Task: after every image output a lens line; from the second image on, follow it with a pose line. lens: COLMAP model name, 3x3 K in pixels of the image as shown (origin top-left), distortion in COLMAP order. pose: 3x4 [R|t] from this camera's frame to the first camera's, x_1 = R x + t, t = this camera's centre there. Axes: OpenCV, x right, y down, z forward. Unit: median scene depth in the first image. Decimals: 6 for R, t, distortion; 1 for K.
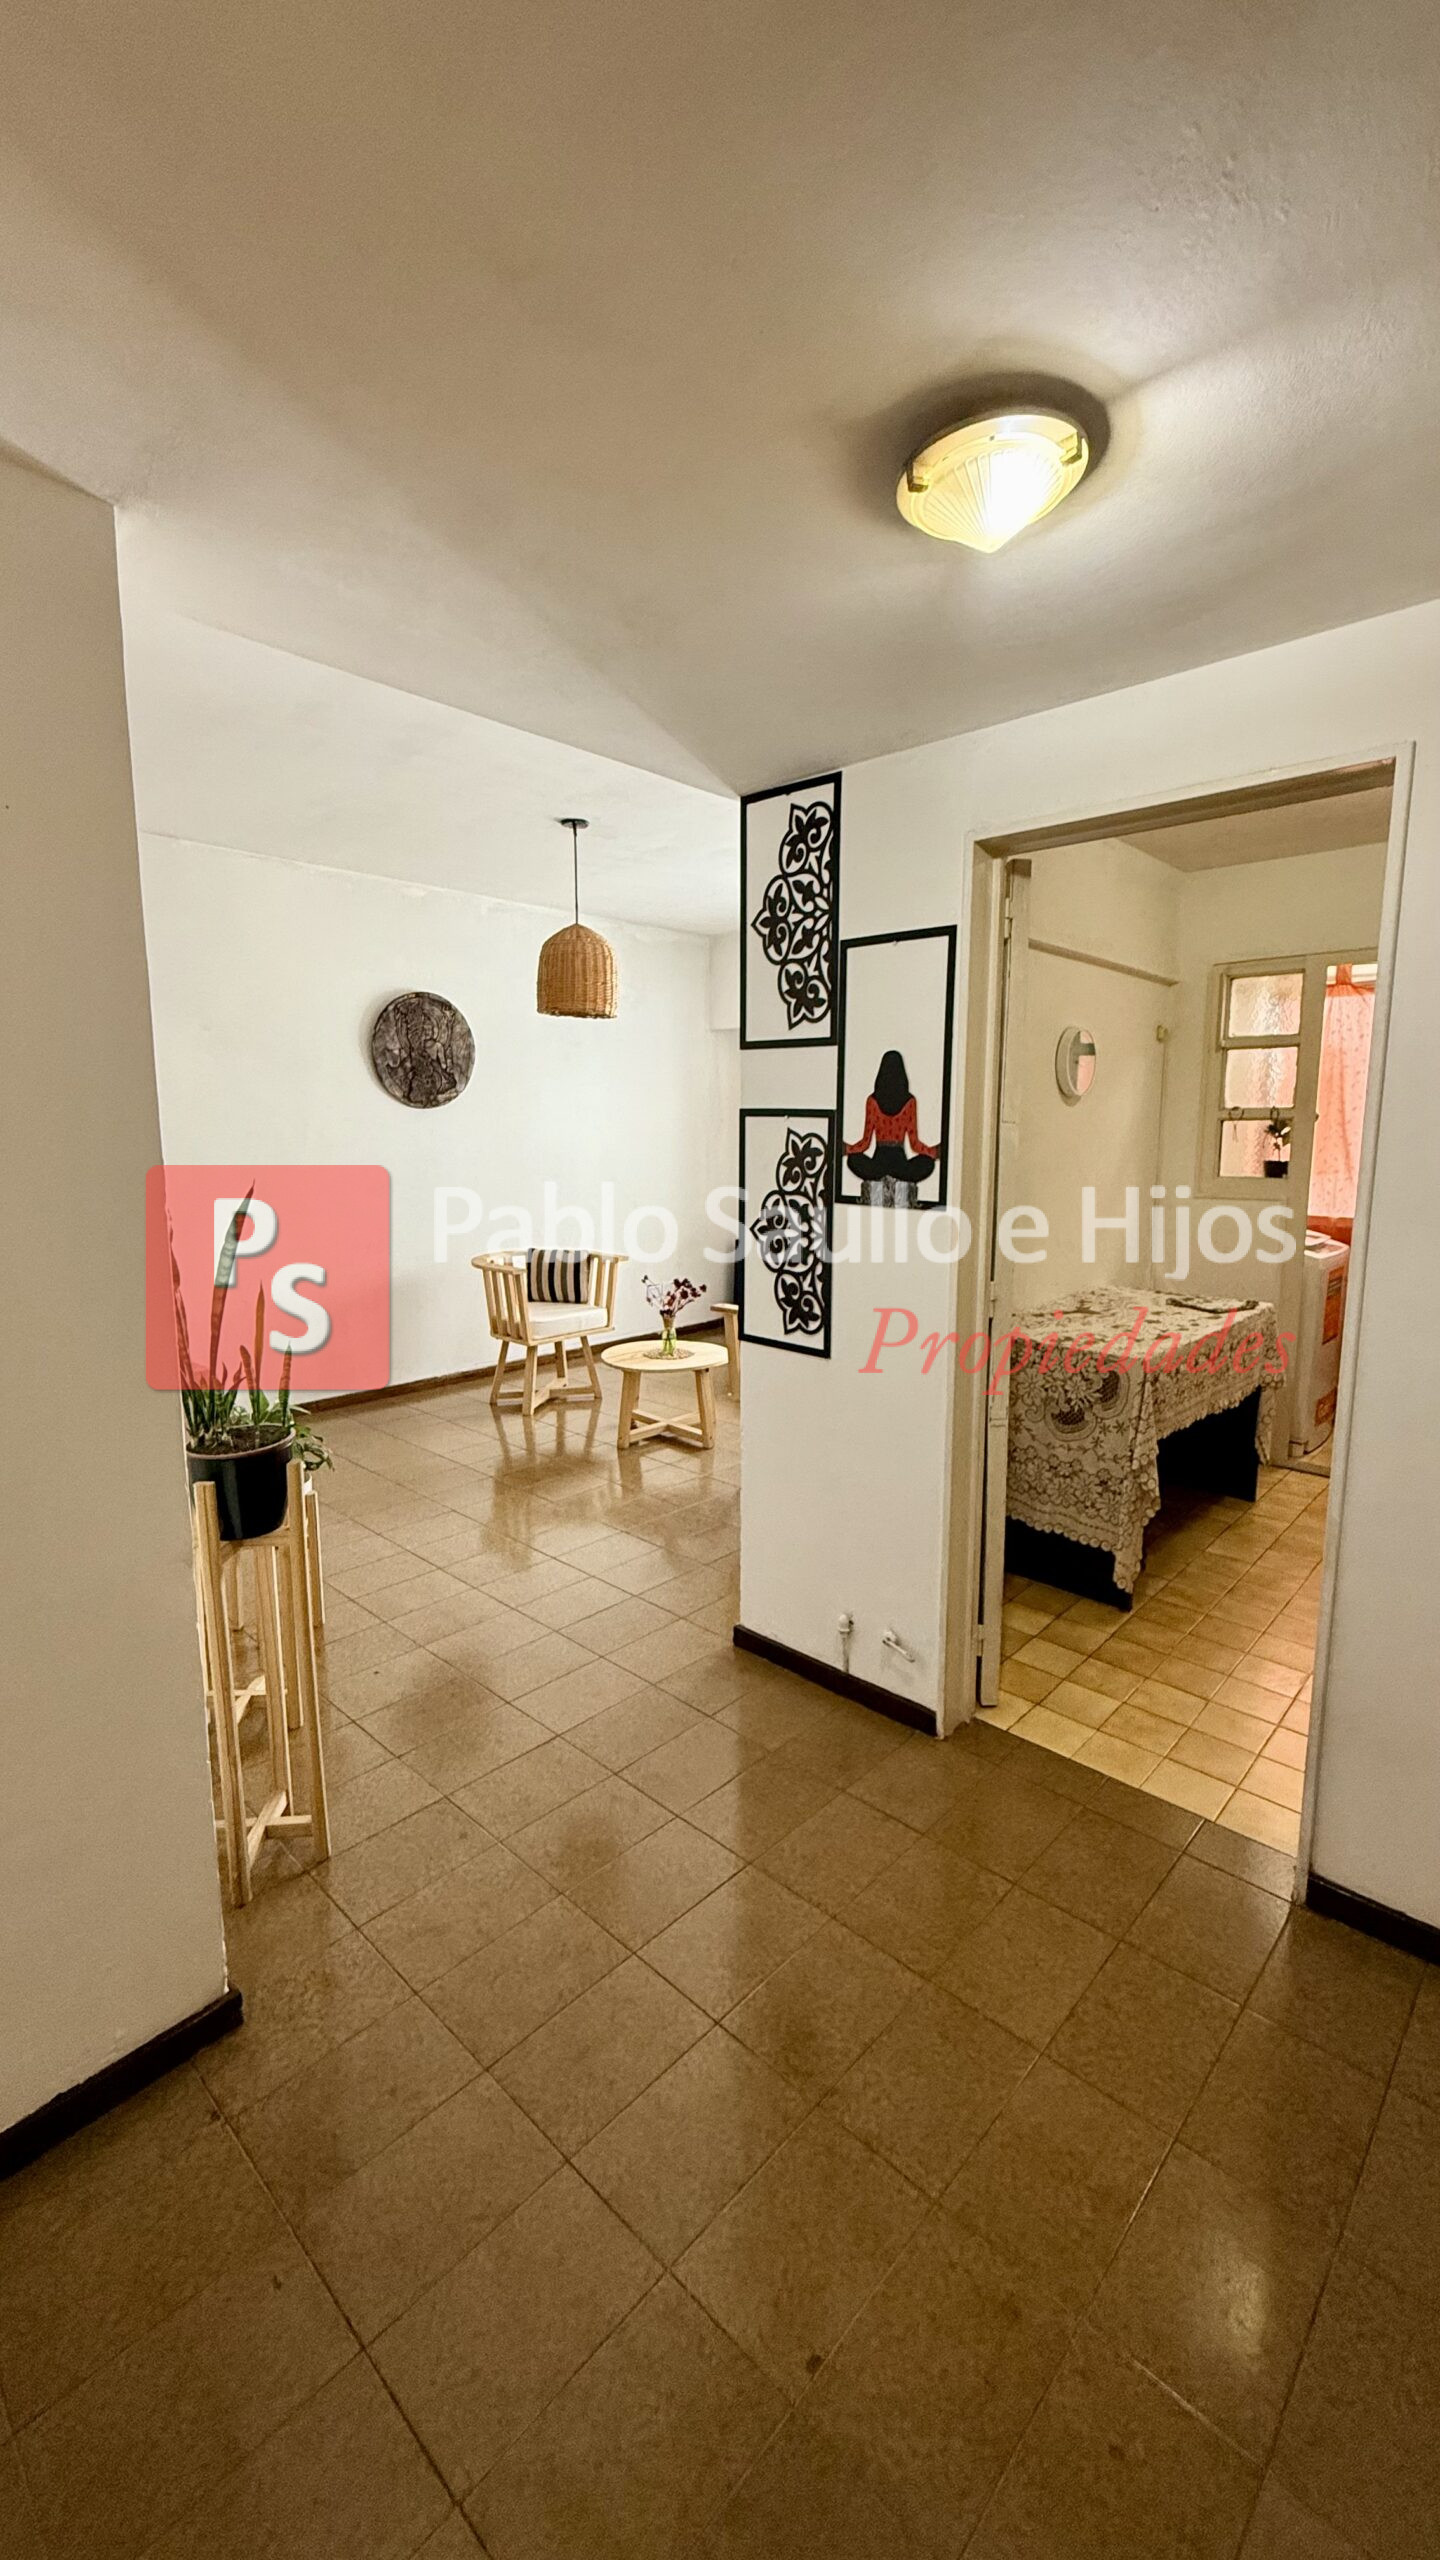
lens RADIAL K [[1020.7, 0, 726.4], [0, 1020.7, 1278.4], [0, 0, 1]] dist [-0.001396, 0.000668]
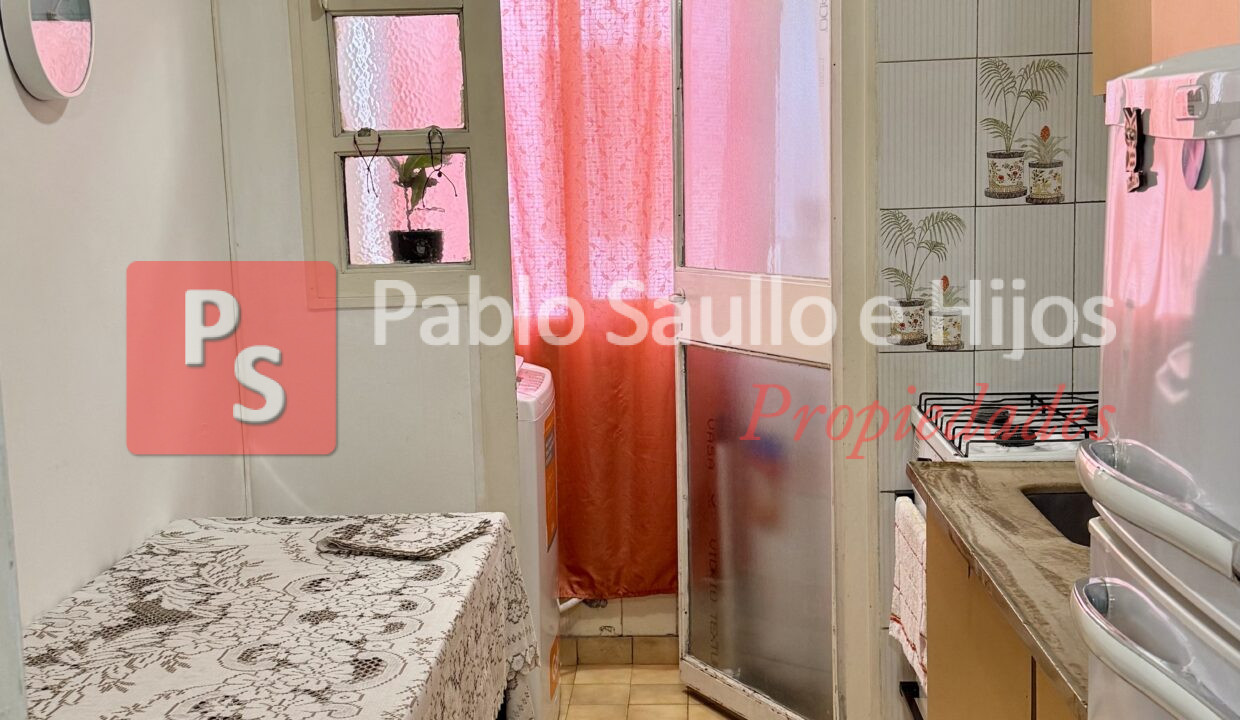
lens RADIAL K [[1551.6, 0, 622.6], [0, 1551.6, 364.9], [0, 0, 1]] dist [0.100518, 0.000000]
pose [[0.755041, -0.102434, 0.647626, 0.082879], [0.123474, 0.992263, 0.012992, -0.046990], [-0.643946, 0.070156, 0.761847, 0.342649]]
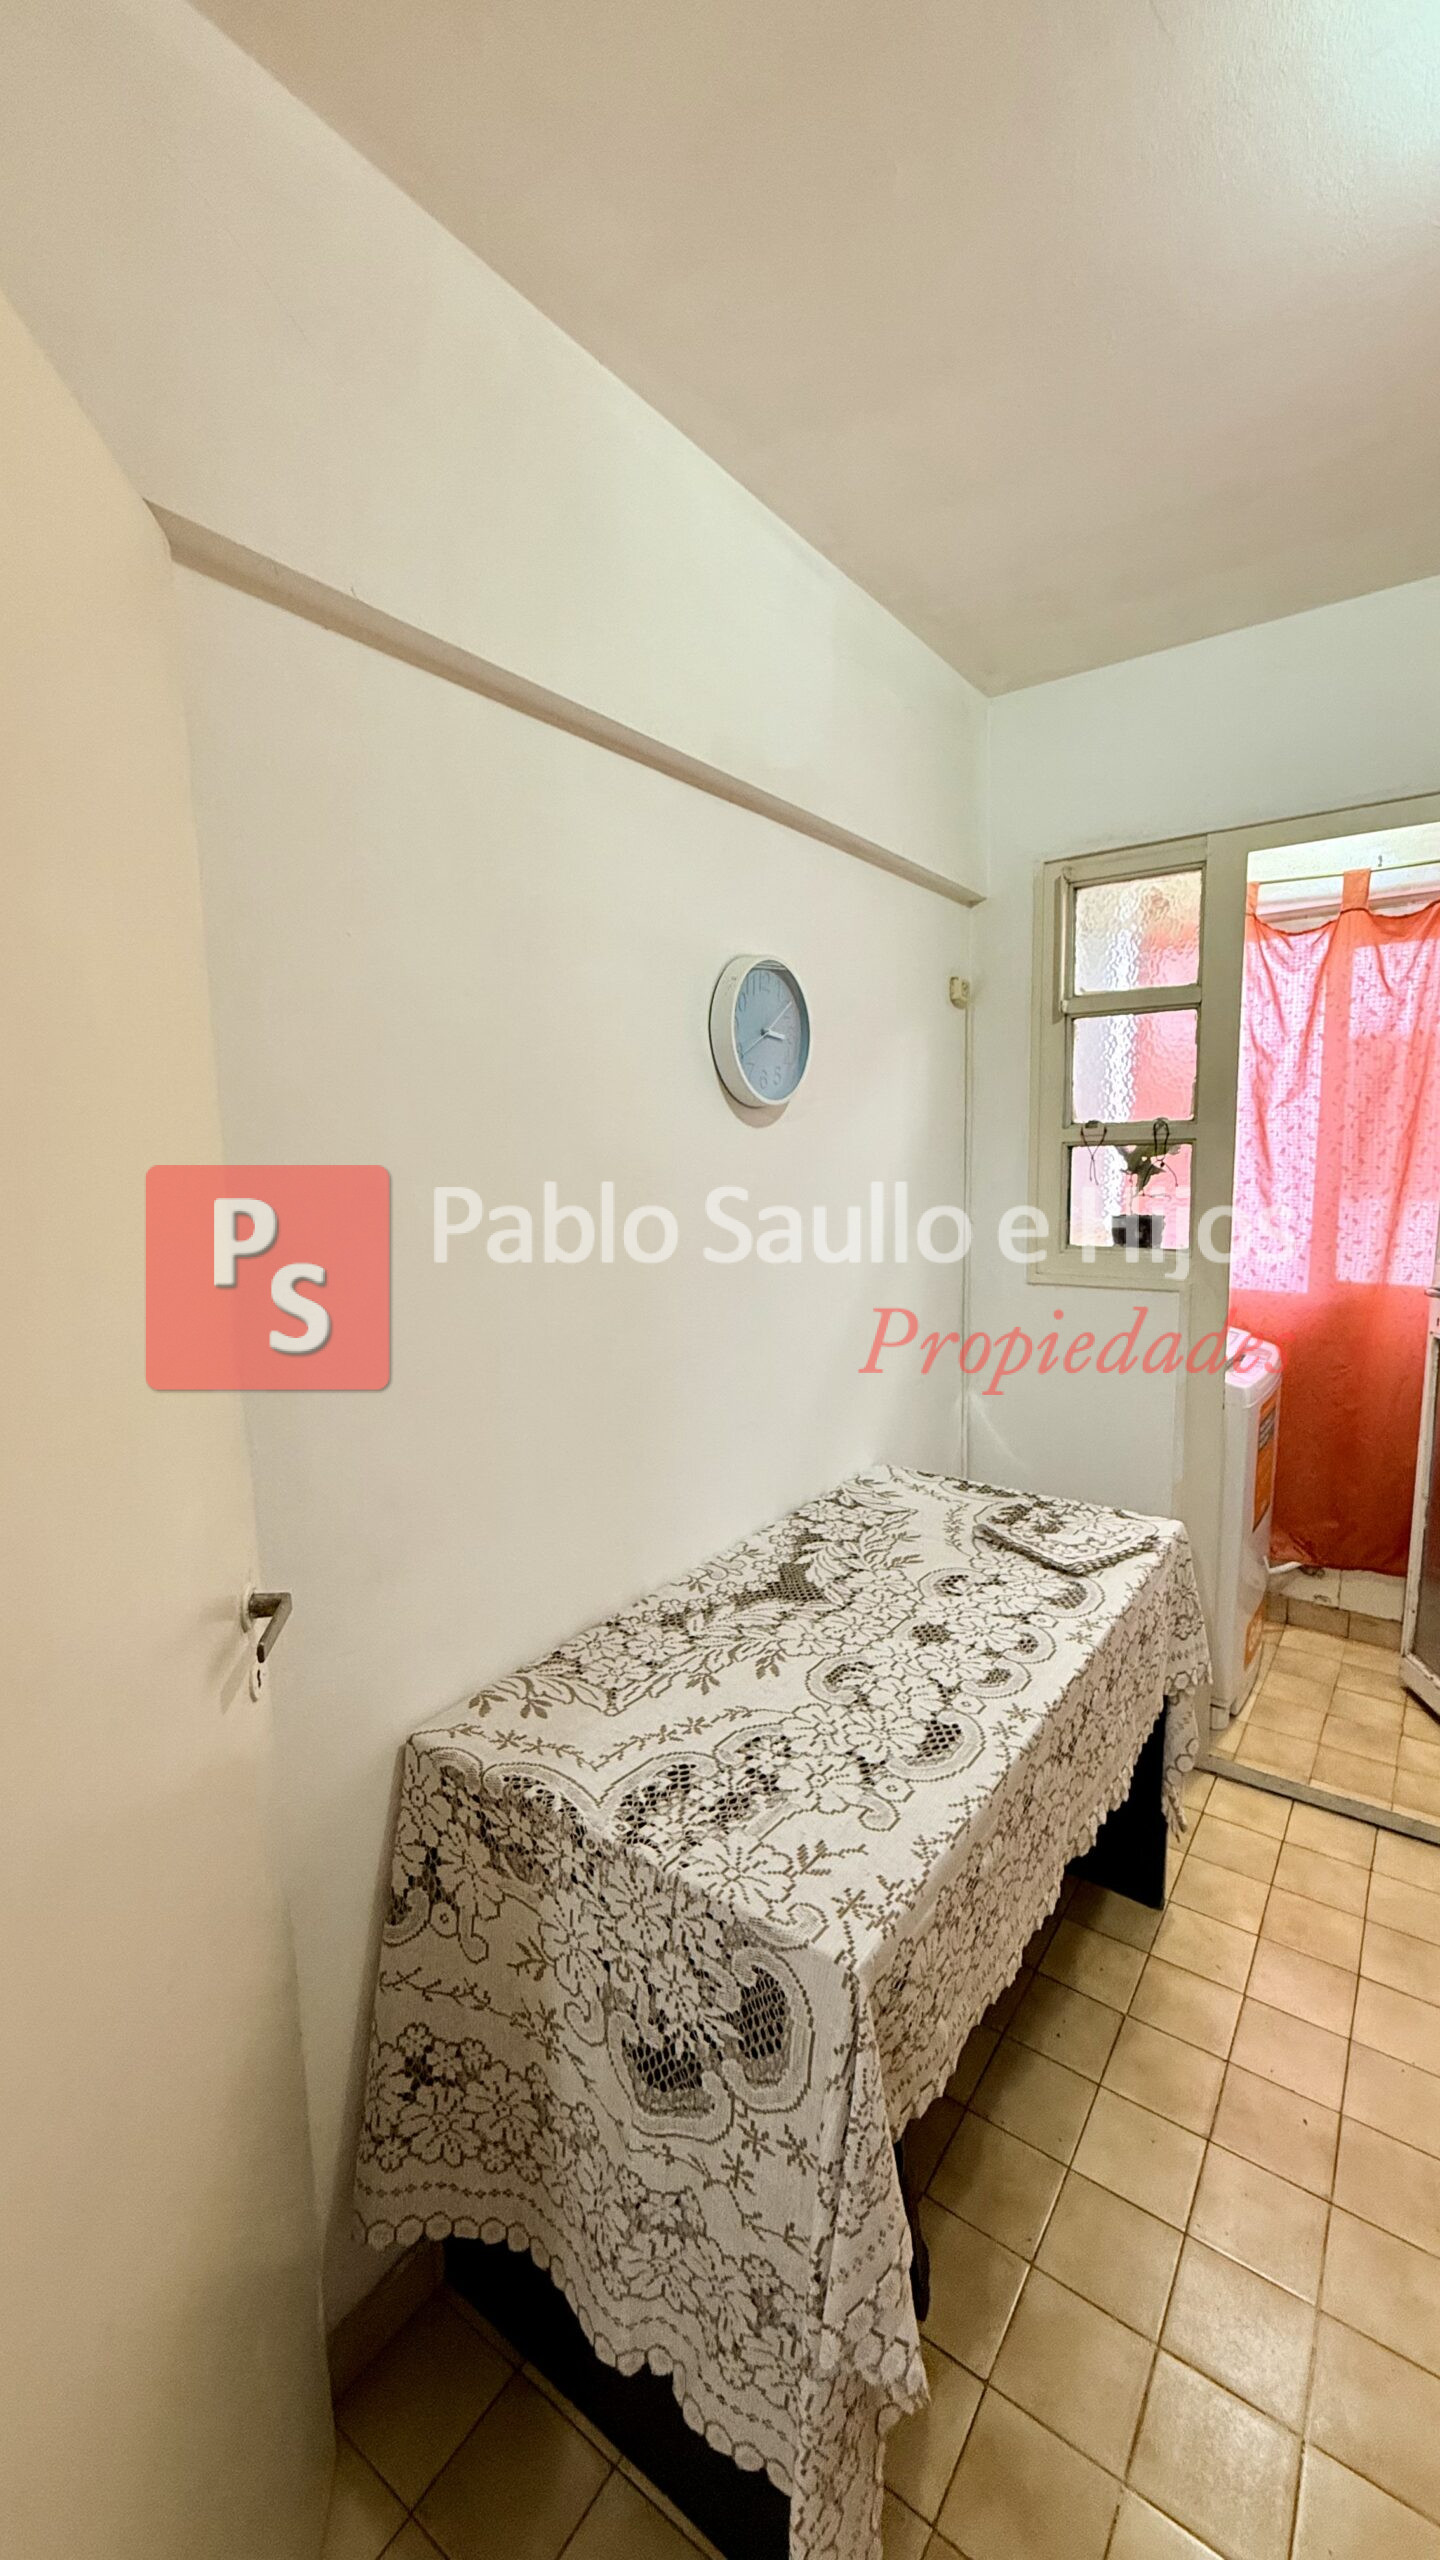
lens RADIAL K [[1020.7, 0, 720.7], [0, 1020.7, 1278.0], [0, 0, 1]] dist [-0.001396, 0.000668]
pose [[0.992746, -0.033589, 0.115445, 0.241822], [0.035675, 0.999235, -0.016050, -0.084788], [-0.114818, 0.020052, 0.993184, 0.494469]]
